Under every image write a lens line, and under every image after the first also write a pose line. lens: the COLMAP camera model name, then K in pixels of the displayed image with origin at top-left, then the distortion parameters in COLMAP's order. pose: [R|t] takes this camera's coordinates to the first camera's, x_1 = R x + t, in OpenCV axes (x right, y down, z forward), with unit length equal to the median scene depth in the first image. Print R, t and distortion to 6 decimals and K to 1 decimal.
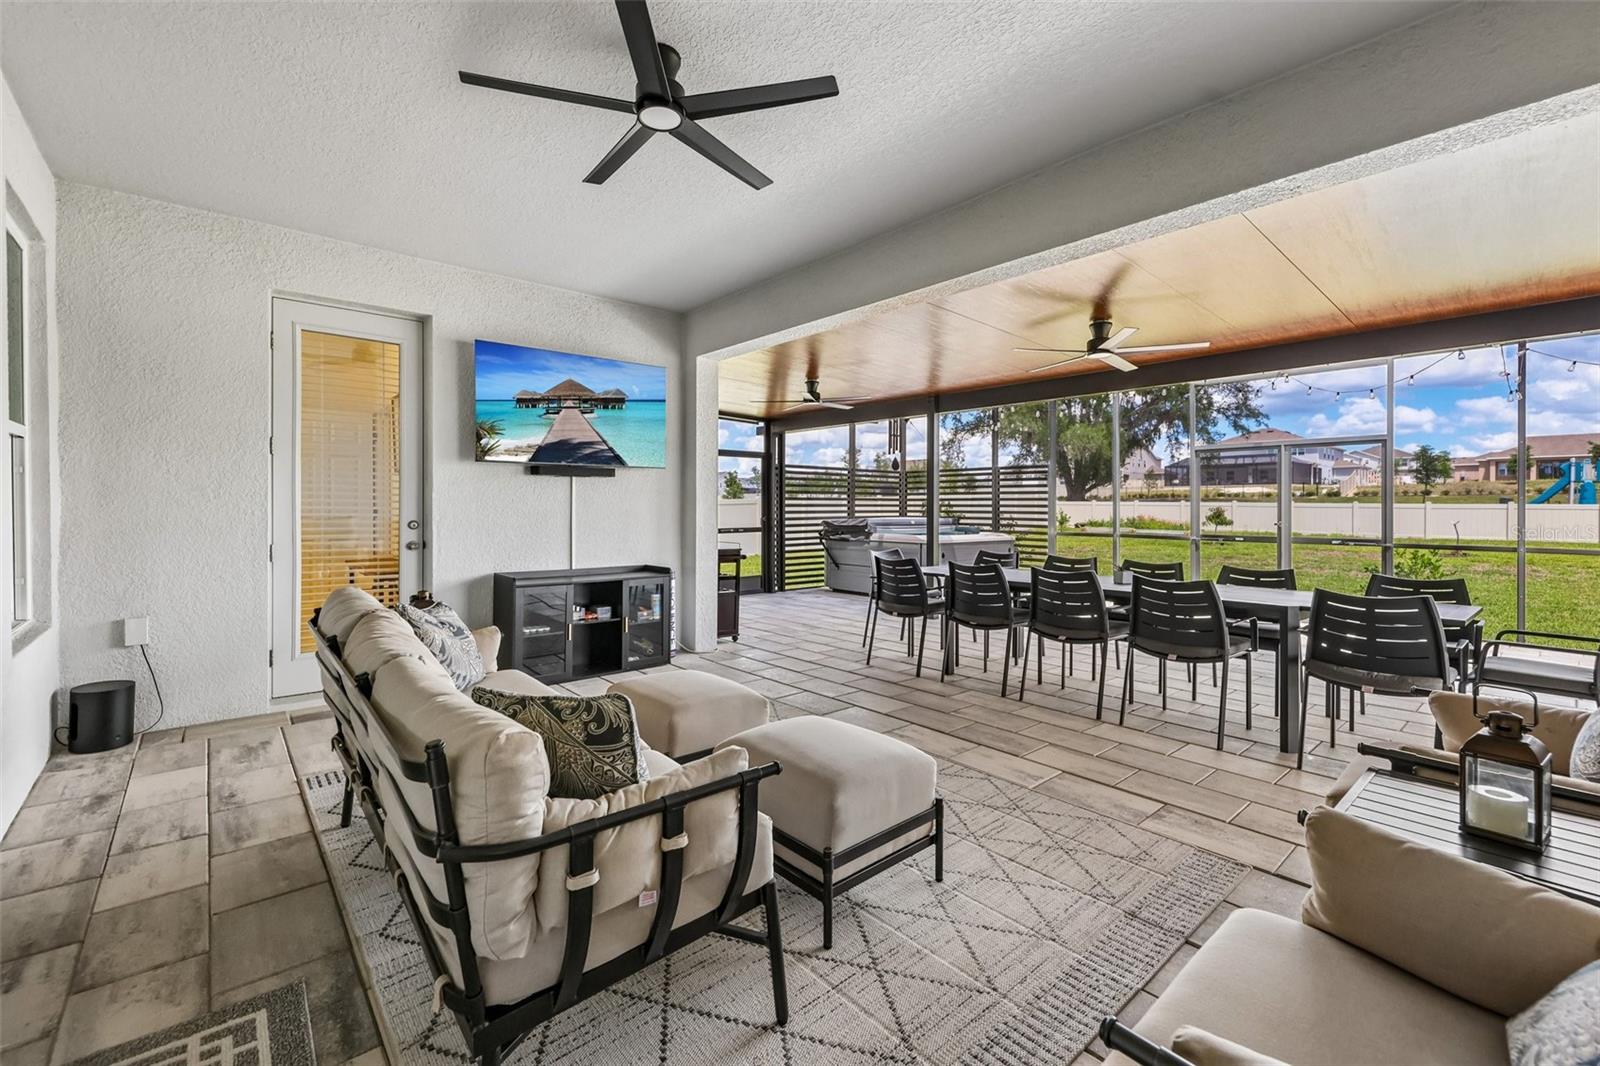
lens RADIAL K [[674.7, 0, 795.7], [0, 674.7, 506.5], [0, 0, 1]] dist [0.010087, -0.000176]
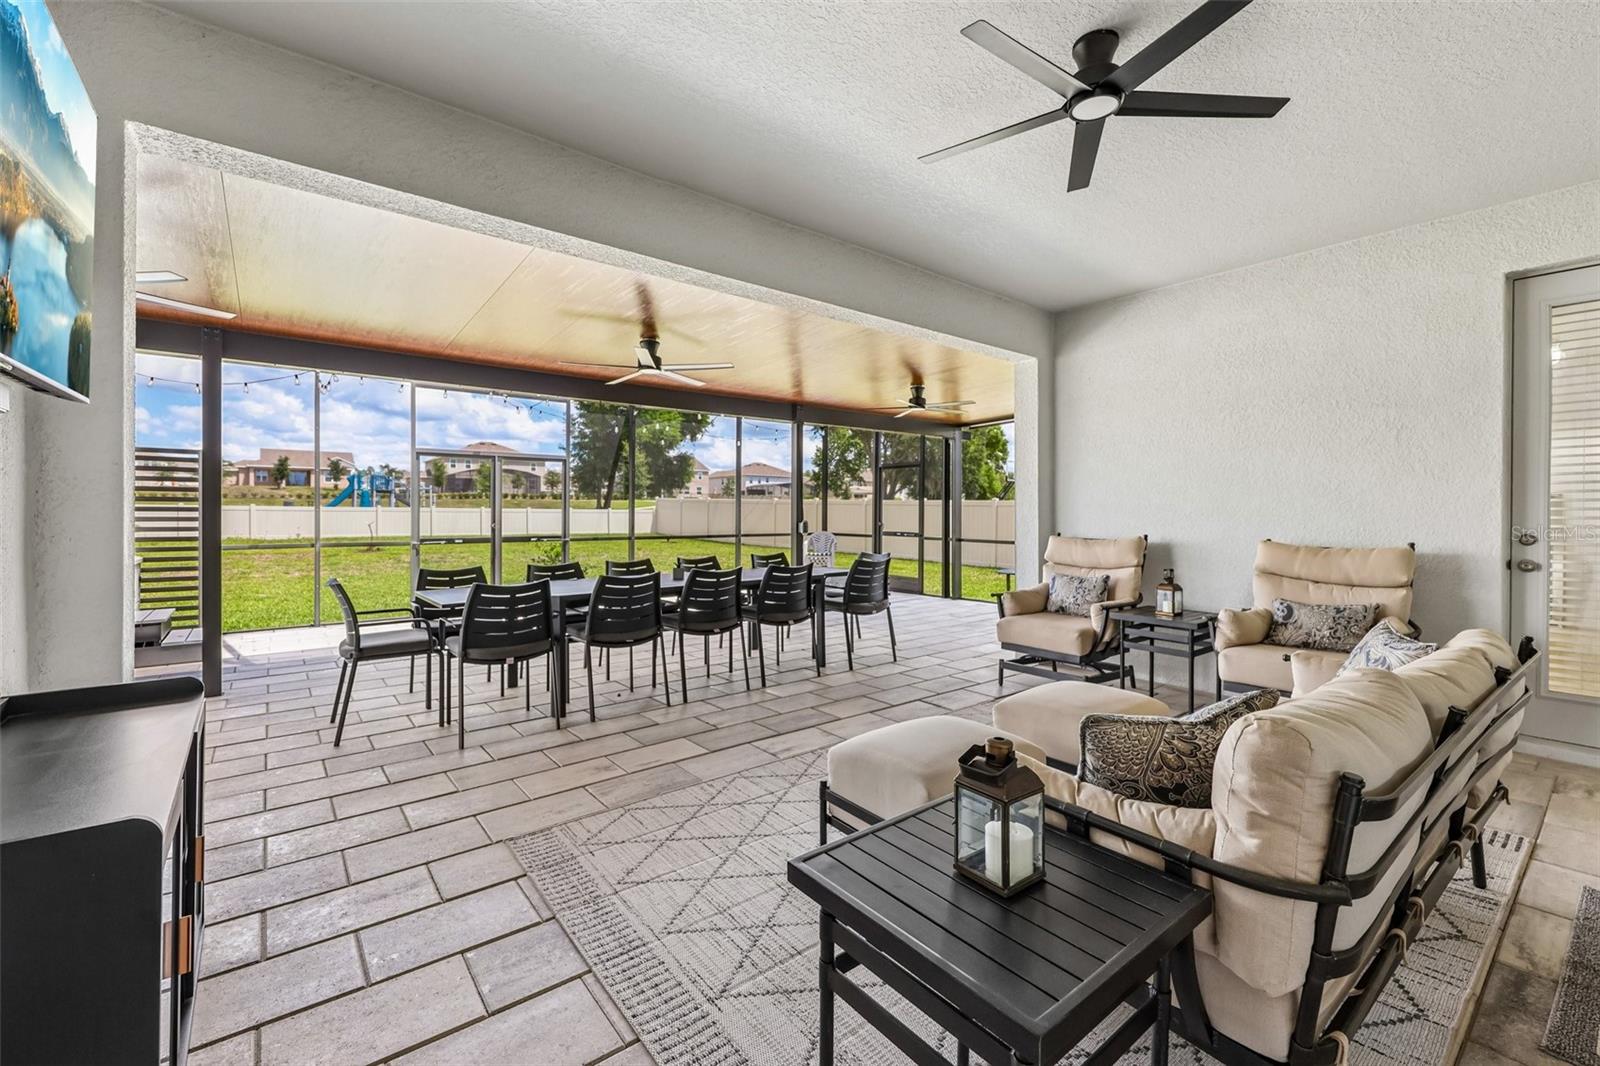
lens RADIAL K [[674.7, 0, 799.7], [0, 674.7, 519.3], [0, 0, 1]] dist [0.010087, -0.000176]
pose [[0.042321, -0.014465, 0.998999, -0.630496], [-0.001646, 0.999893, 0.014548, -0.003719], [-0.999103, -0.002260, 0.042292, 0.738625]]
